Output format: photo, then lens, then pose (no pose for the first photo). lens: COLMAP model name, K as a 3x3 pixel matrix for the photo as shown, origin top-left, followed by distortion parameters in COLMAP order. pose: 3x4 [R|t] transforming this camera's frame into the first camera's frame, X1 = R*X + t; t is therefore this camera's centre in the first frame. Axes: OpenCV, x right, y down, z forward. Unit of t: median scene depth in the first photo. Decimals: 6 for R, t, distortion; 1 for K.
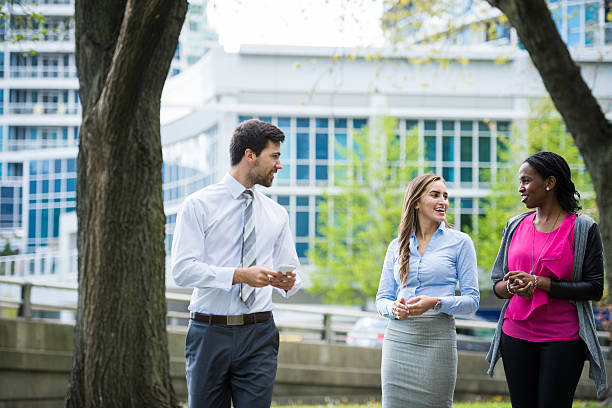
lens RADIAL K [[2261.6, 0, 306.0], [0, 2261.6, 204.0], [0, 0, 1]] dist [0.541139, -1.954031]
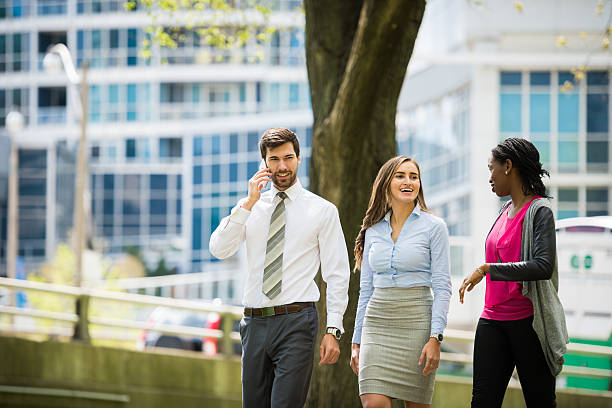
lens RADIAL K [[2297.7, 0, 306.0], [0, 2297.7, 204.0], [0, 0, 1]] dist [0.553856, 1.494256]
pose [[0.994520, -0.007595, -0.104268, -0.015817], [0.006625, 0.999931, -0.009655, 0.007657], [0.104335, 0.008912, 0.994502, 0.306917]]
